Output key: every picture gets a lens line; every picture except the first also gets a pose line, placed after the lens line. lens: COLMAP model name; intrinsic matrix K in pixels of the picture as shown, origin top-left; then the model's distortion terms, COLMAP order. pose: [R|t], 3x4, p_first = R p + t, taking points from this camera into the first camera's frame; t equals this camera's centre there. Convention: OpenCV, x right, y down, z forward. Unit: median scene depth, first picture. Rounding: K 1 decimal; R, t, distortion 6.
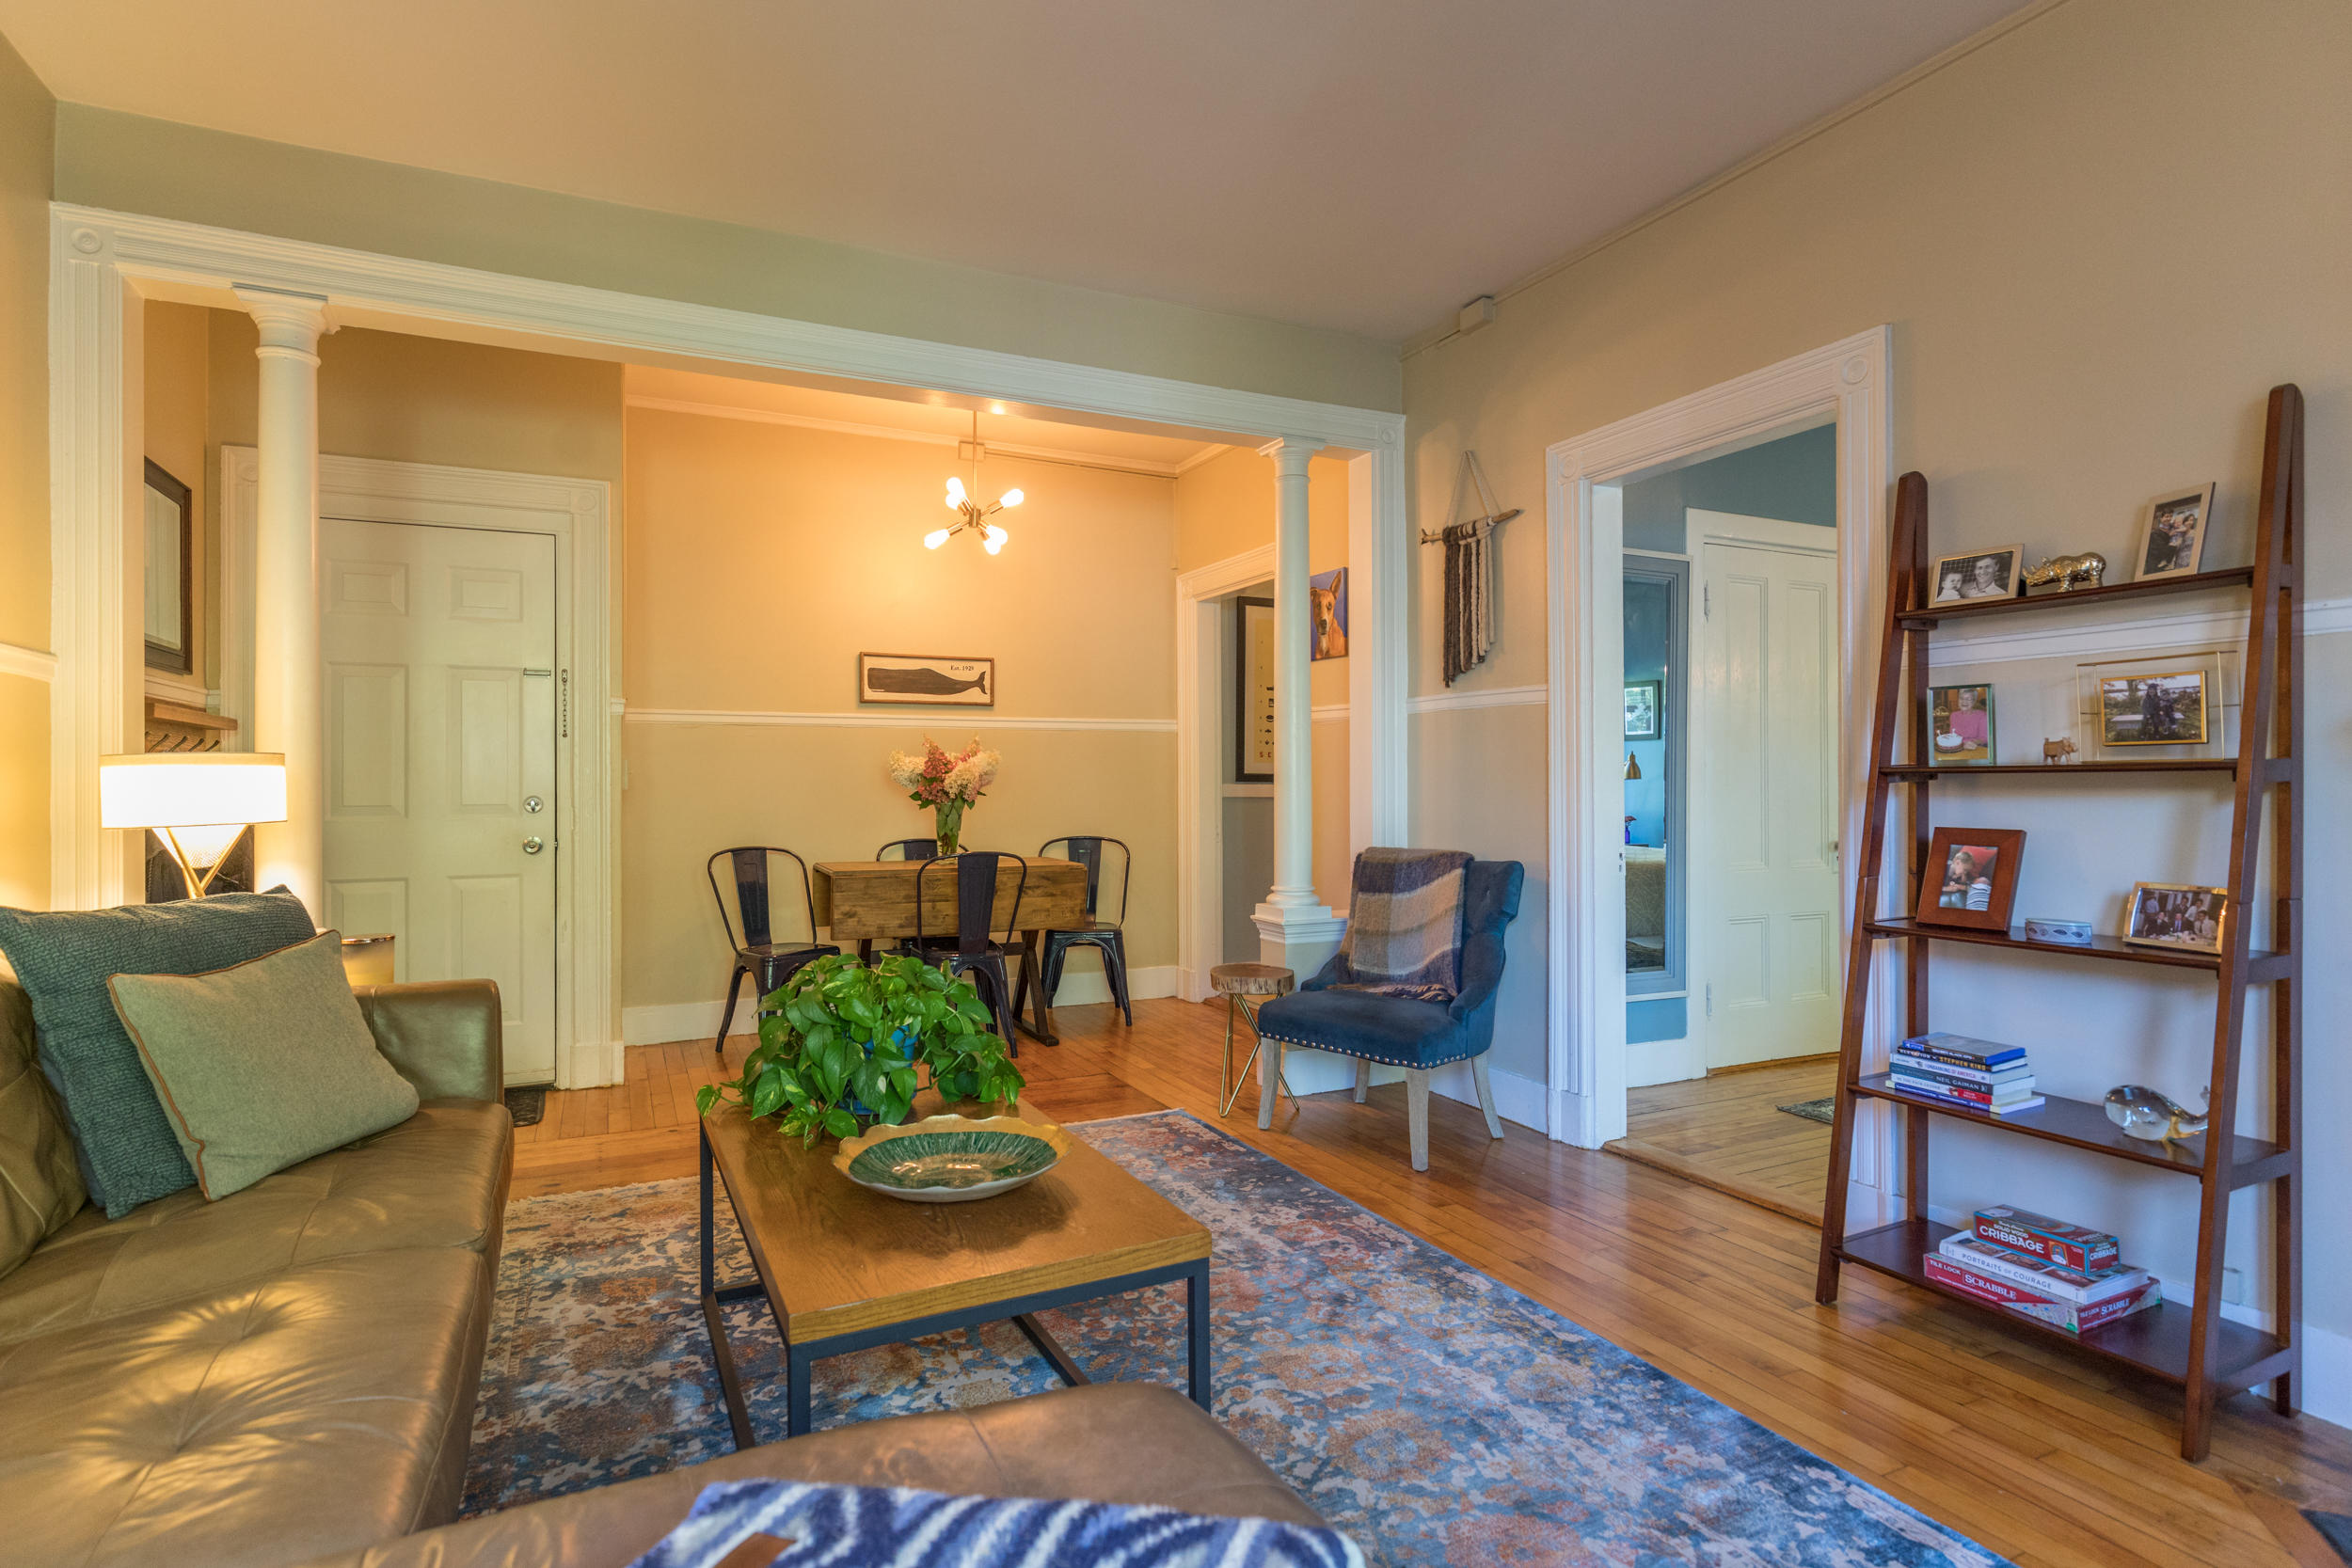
lens RADIAL K [[1149.9, 0, 1140.0], [0, 1149.9, 772.3], [0, 0, 1]] dist [-0.000163, -0.000065]
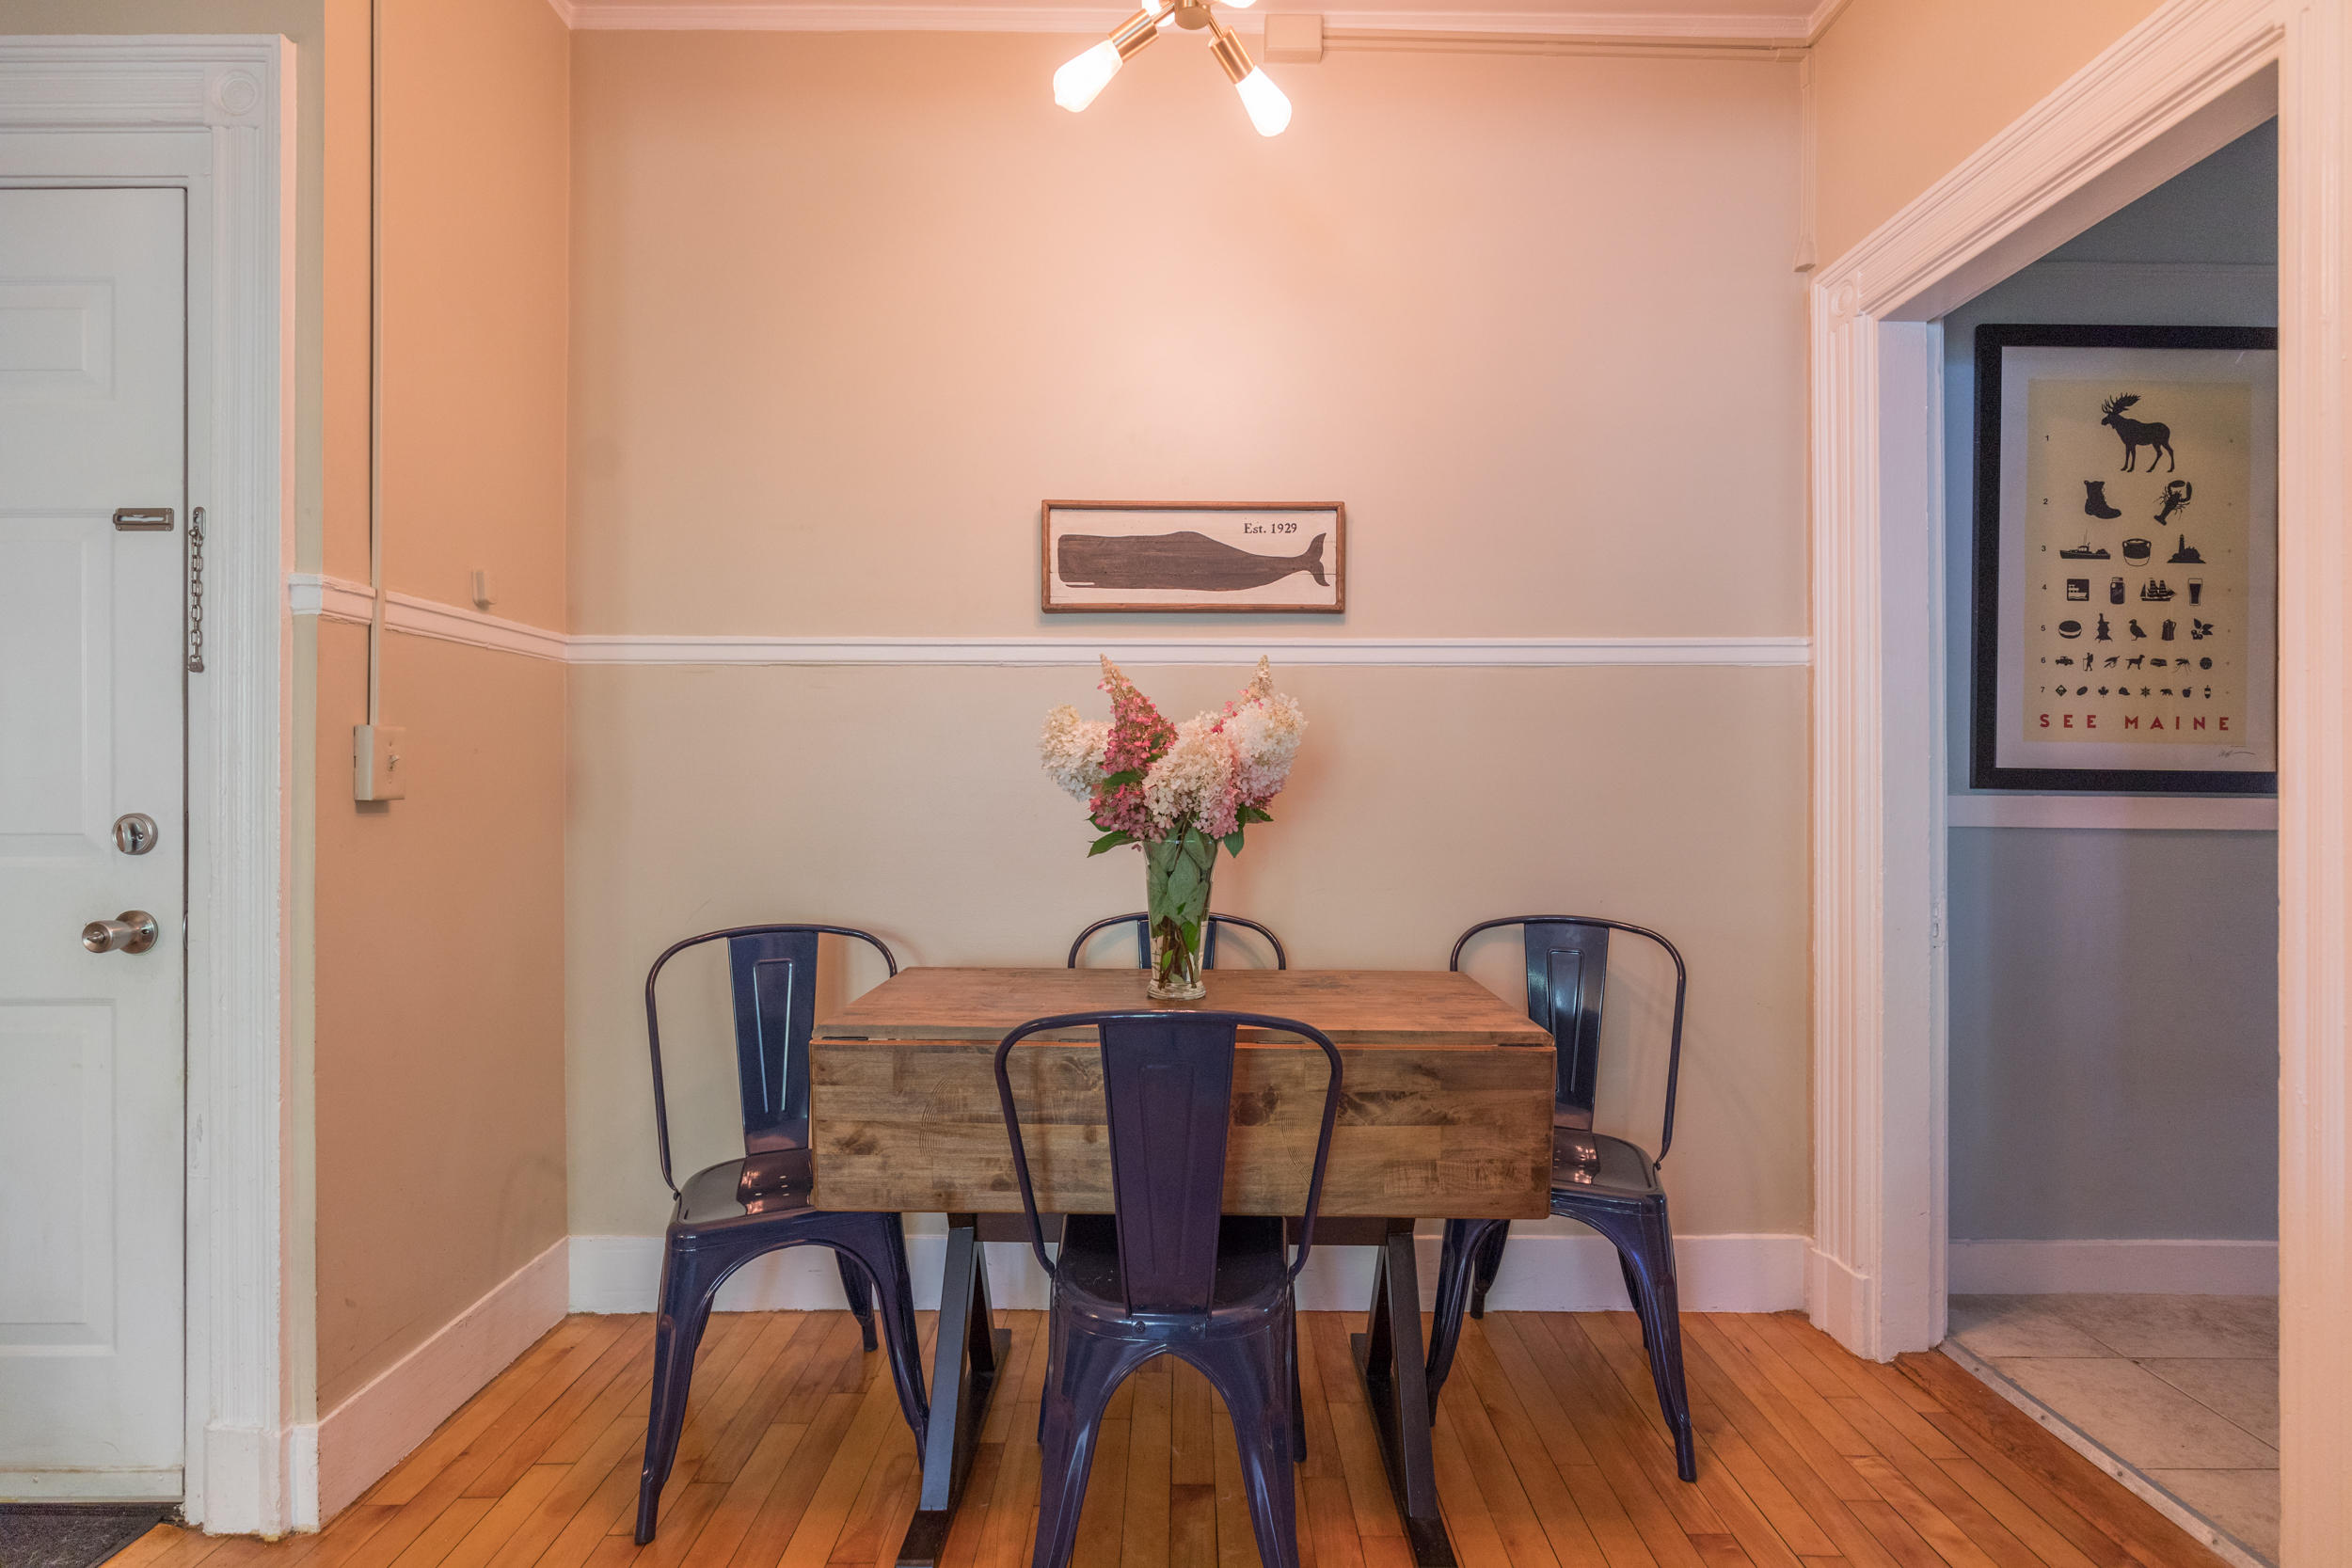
lens RADIAL K [[1132.6, 0, 1181.3], [0, 1132.6, 782.6], [0, 0, 1]] dist [0.001928, -0.001787]
pose [[0.914303, 0.000243, -0.405030, -0.014372], [-0.000533, 1.000000, -0.000604, 0.010251], [0.405030, 0.000768, 0.914303, 0.841820]]
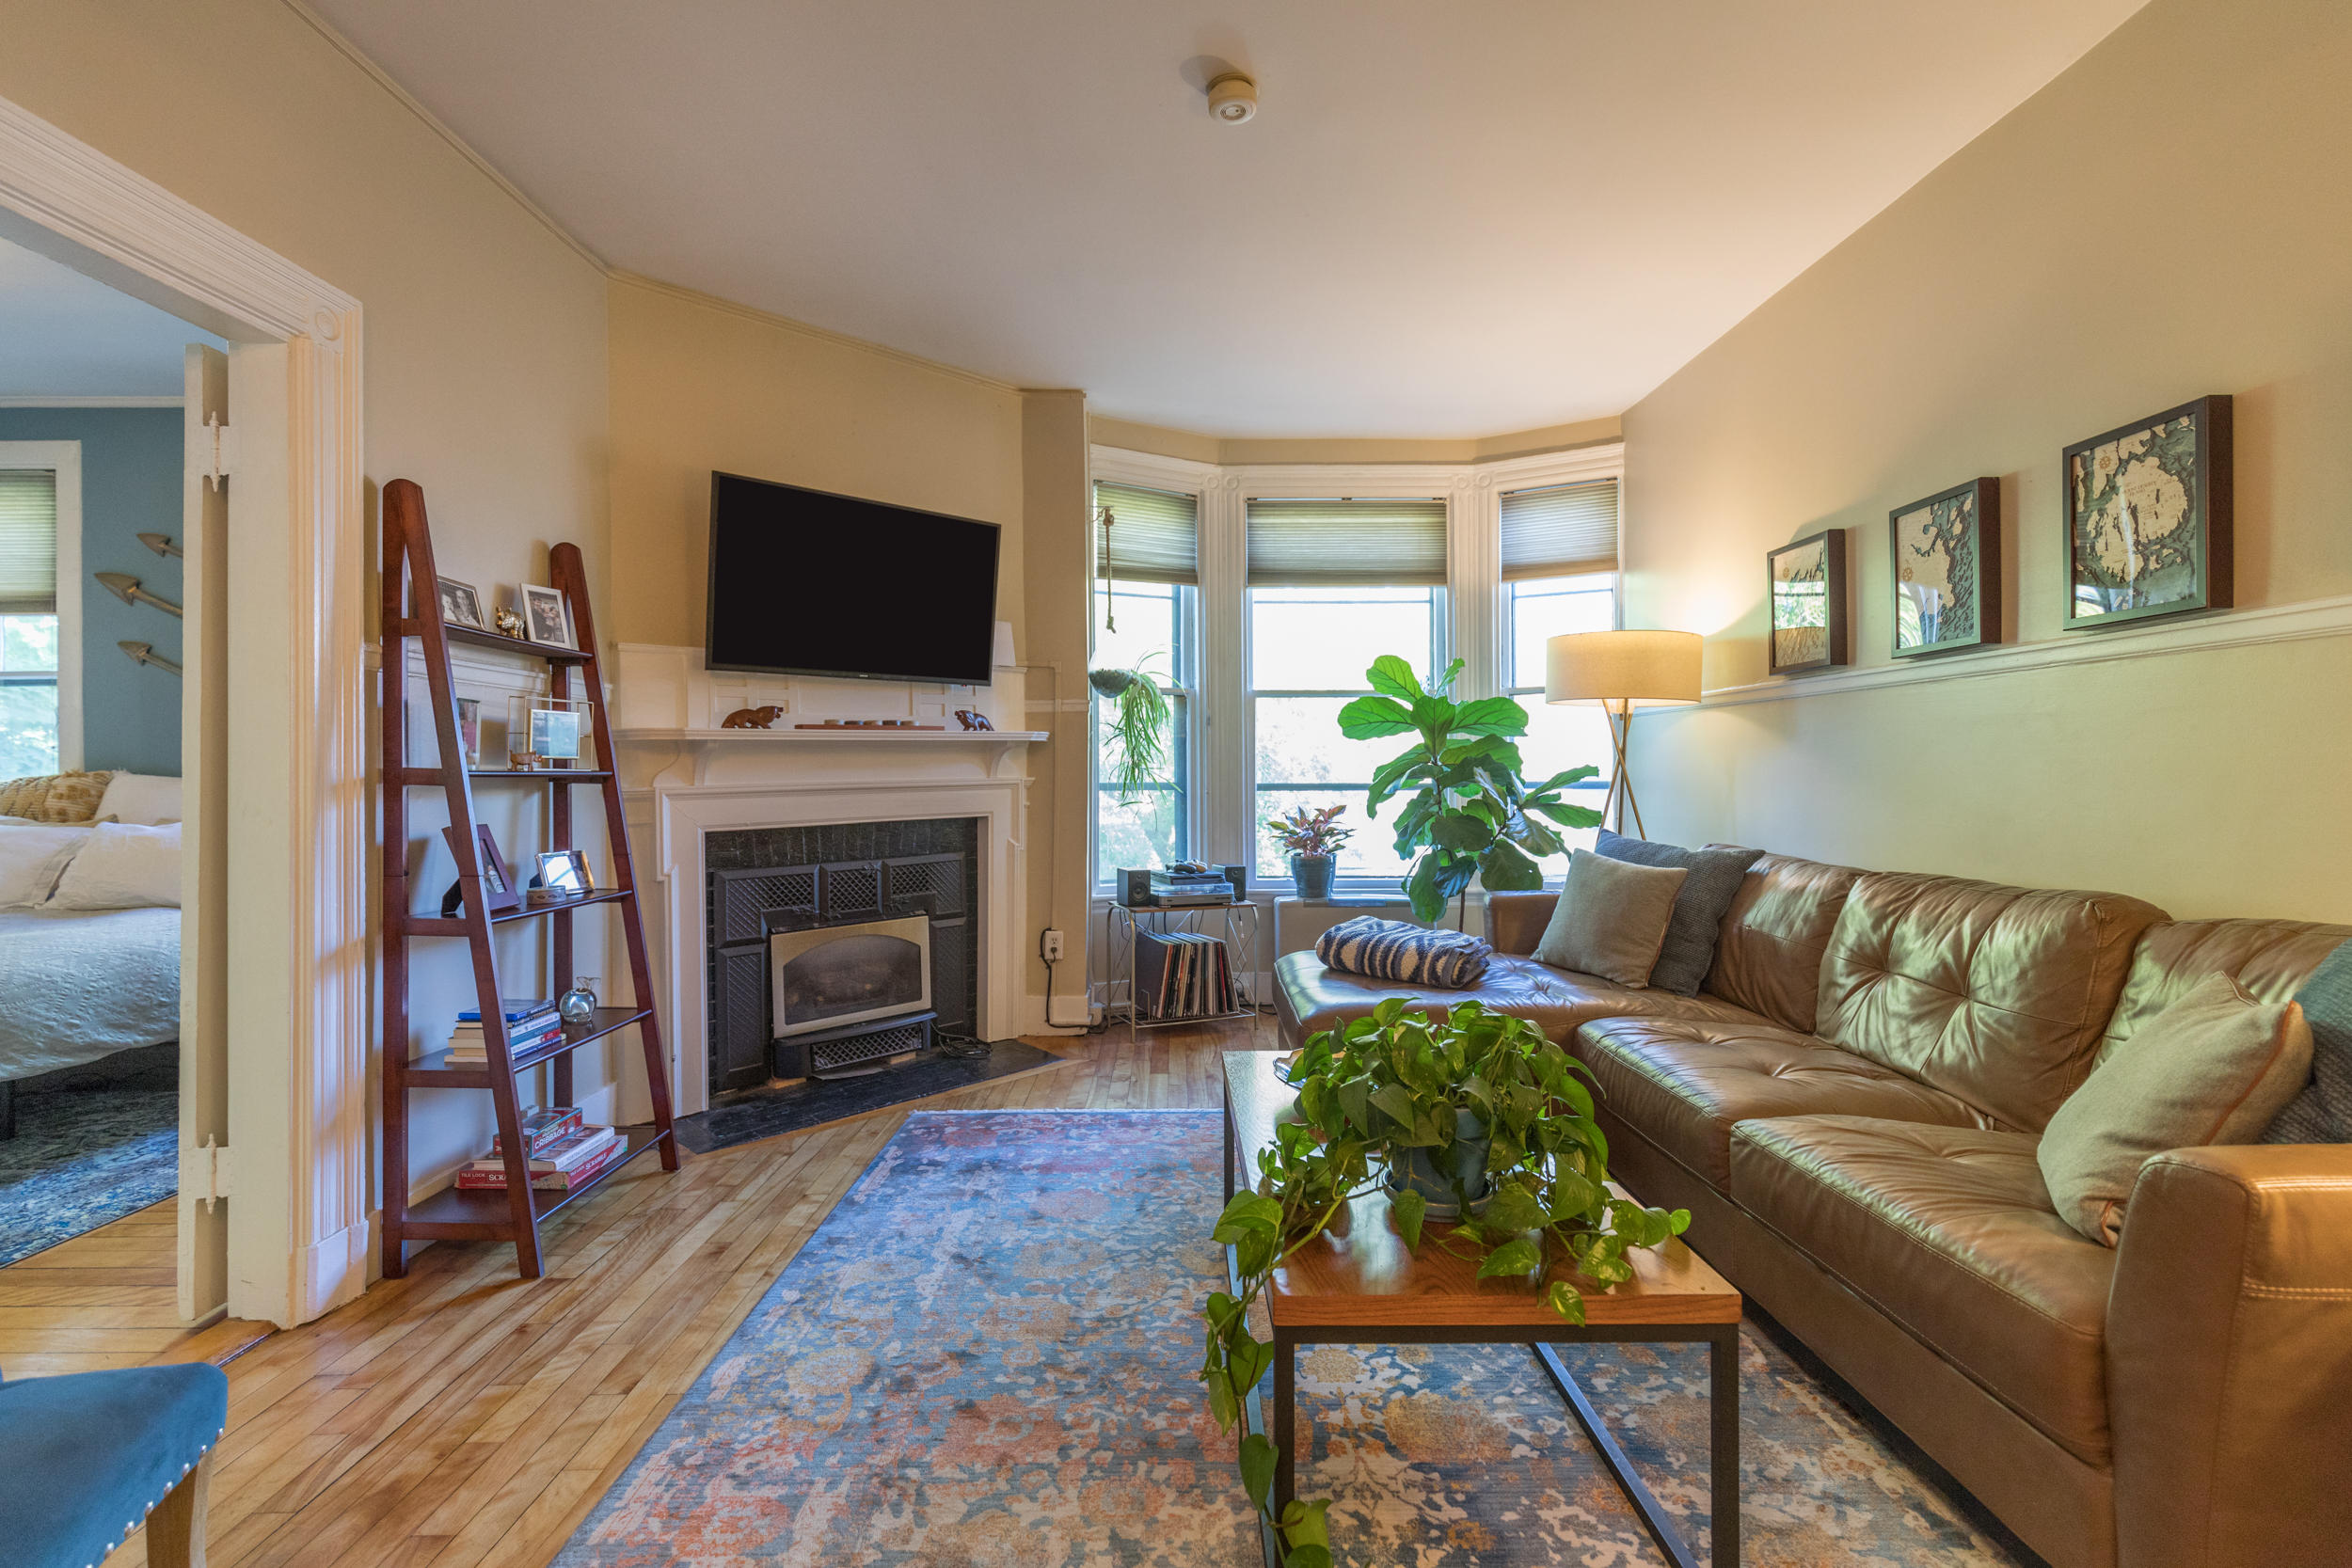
lens RADIAL K [[1050.9, 0, 1174.2], [0, 1050.9, 773.1], [0, 0, 1]] dist [-0.000780, 0.000757]
pose [[-0.905736, 0.011950, 0.423673, -0.221832], [0.006284, 0.999871, -0.014766, 0.009849], [-0.423795, -0.010712, -0.905695, 1.023331]]
